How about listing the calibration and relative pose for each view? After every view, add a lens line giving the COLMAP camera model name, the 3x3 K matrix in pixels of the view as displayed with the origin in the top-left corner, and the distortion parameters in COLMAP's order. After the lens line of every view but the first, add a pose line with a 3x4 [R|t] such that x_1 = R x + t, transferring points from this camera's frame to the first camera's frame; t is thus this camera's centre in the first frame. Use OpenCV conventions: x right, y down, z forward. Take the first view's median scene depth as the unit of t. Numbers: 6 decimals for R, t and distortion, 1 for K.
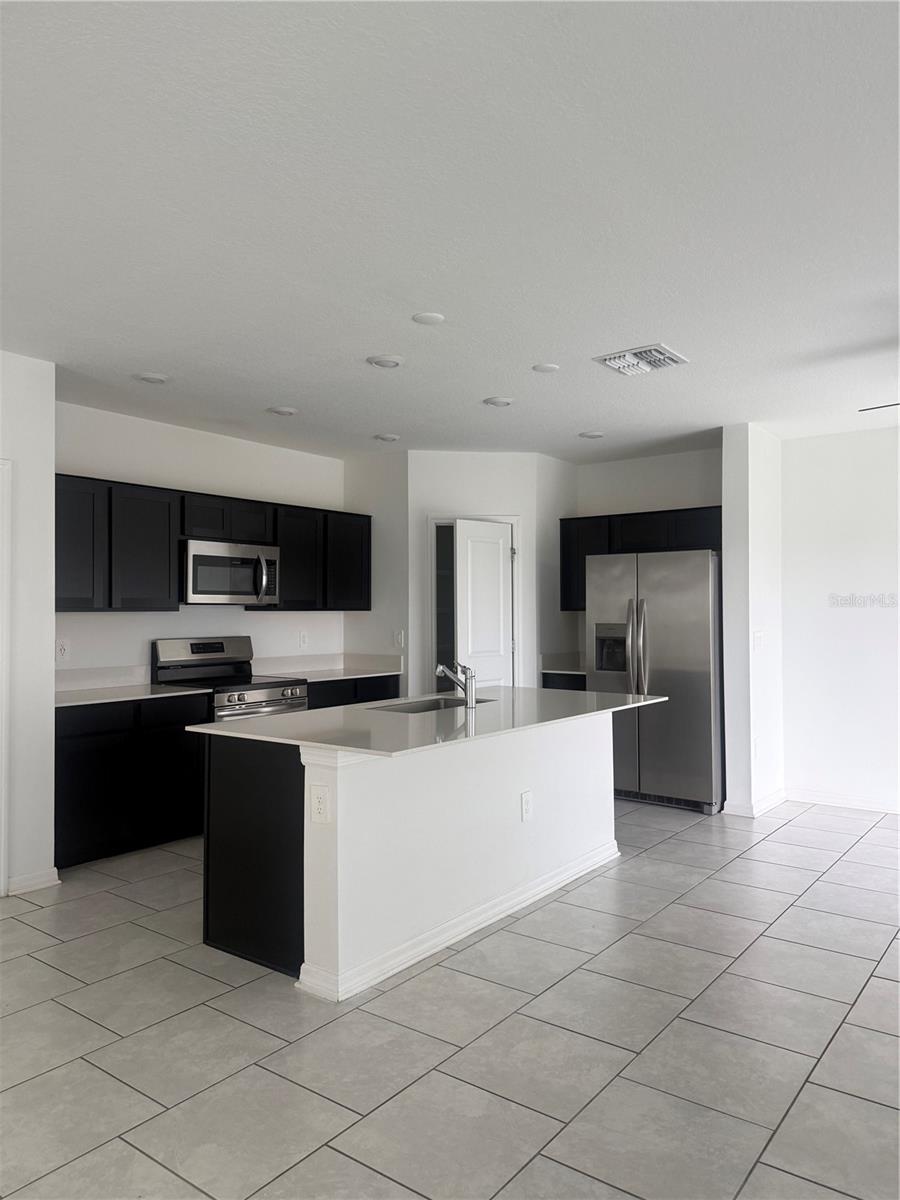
lens RADIAL K [[828.9, 0, 450.0], [0, 828.9, 600.0], [0, 0, 1]] dist [-0.005481, -0.004957]
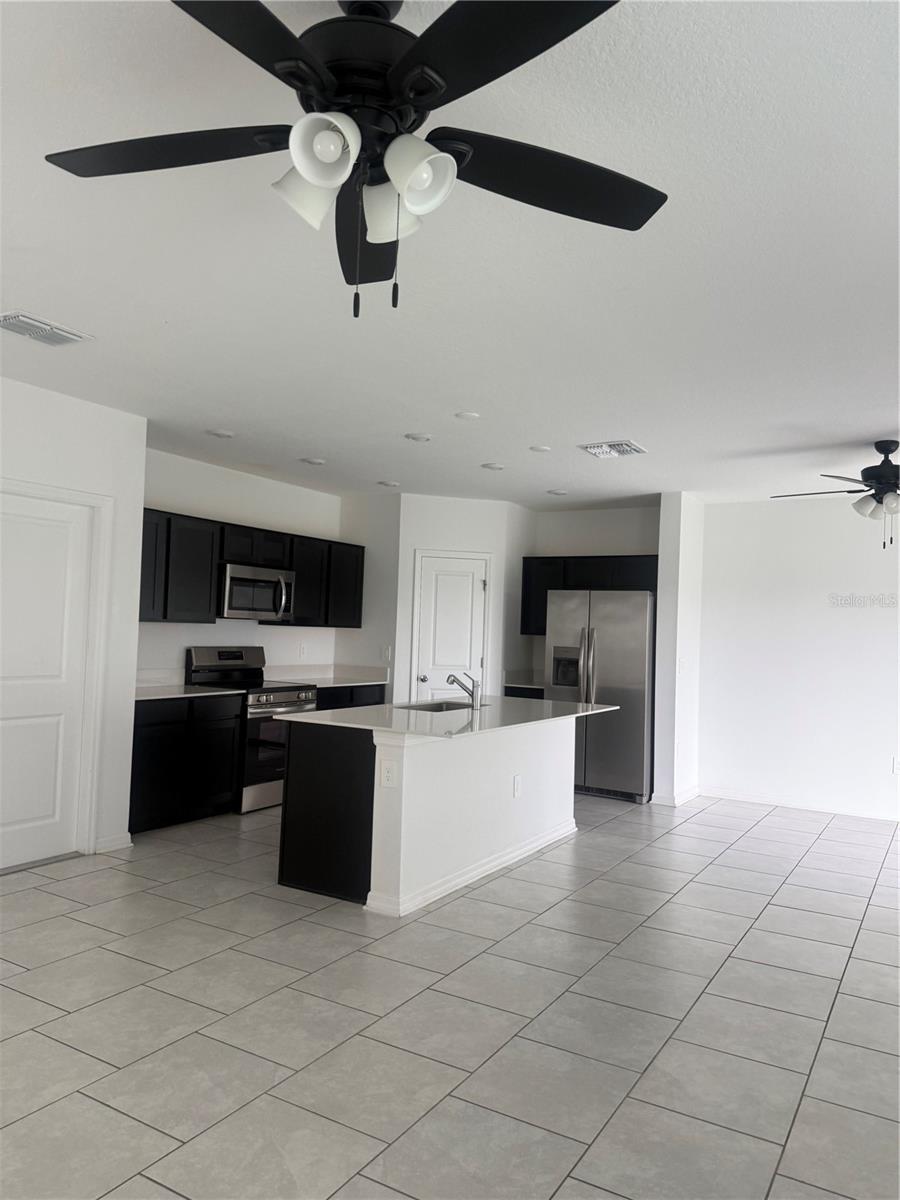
lens RADIAL K [[850.3, 0, 450.0], [0, 850.3, 600.0], [0, 0, 1]] dist [0.005913, 0.001674]
pose [[0.991602, 0.042882, 0.122009, -0.140415], [-0.040676, 0.998962, -0.020514, -0.008528], [-0.122762, 0.015379, 0.992317, -0.238659]]
